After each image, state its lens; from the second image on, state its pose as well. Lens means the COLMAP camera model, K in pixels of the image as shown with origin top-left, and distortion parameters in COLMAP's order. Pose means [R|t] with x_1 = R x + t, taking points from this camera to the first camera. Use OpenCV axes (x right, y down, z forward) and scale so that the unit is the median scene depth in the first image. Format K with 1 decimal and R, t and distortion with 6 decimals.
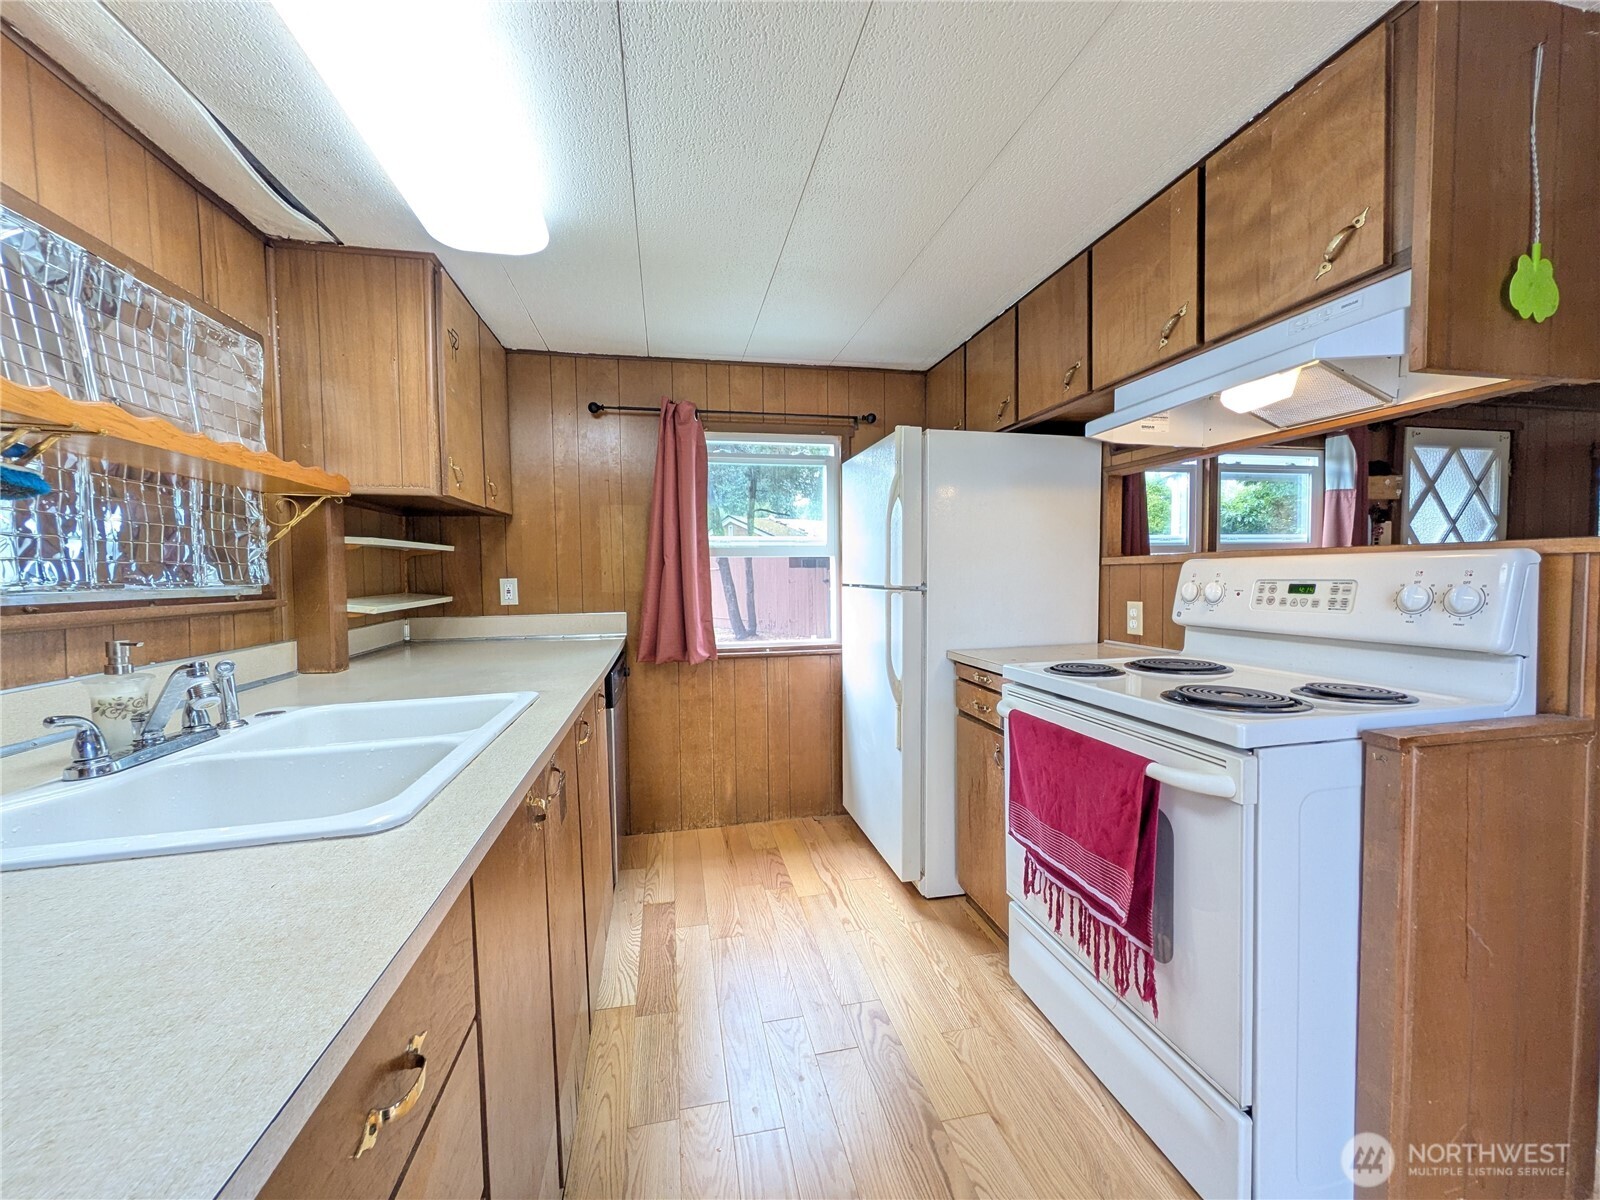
lens RADIAL K [[637.5, 0, 803.8], [0, 637.5, 599.3], [0, 0, 1]] dist [-0.016058, -0.000163]
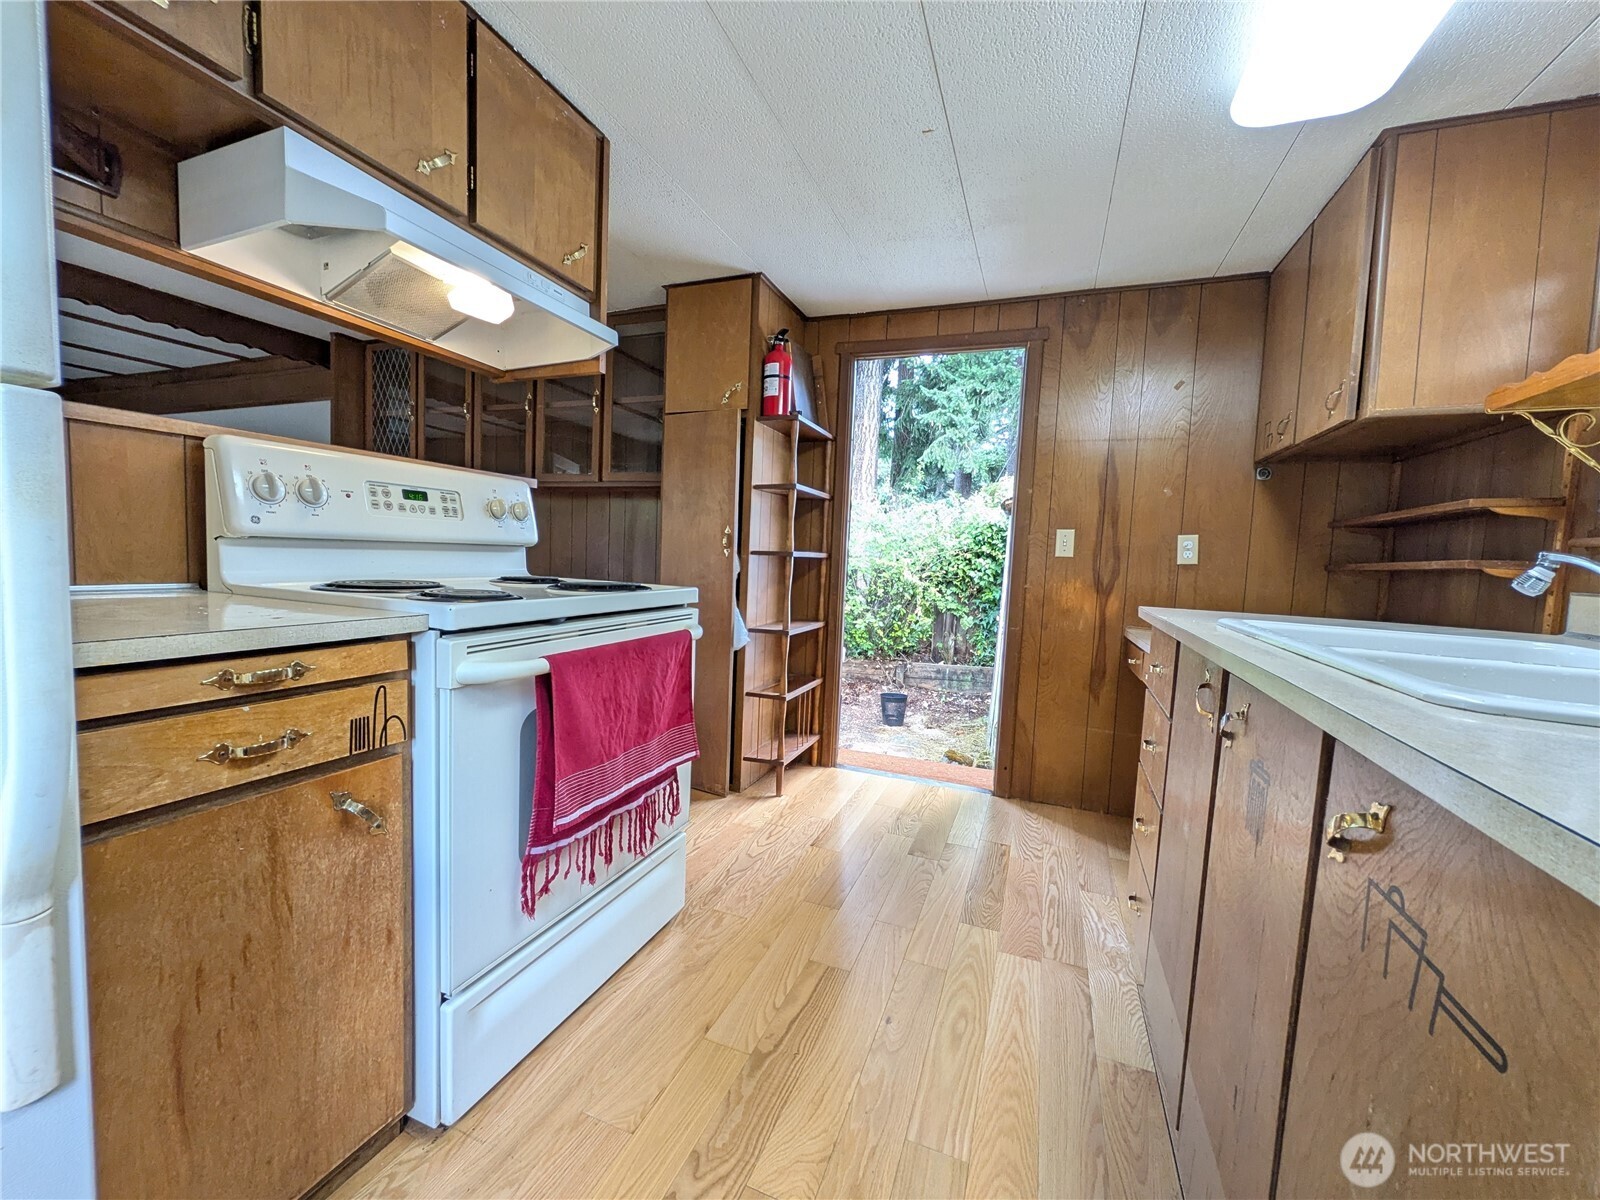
lens RADIAL K [[637.5, 0, 798.9], [0, 637.5, 605.9], [0, 0, 1]] dist [-0.016058, -0.000163]
pose [[-0.836902, -0.061255, 0.543914, -0.291781], [-0.006717, 0.994793, 0.101697, 0.053001], [-0.547311, 0.081457, -0.832956, 1.549169]]
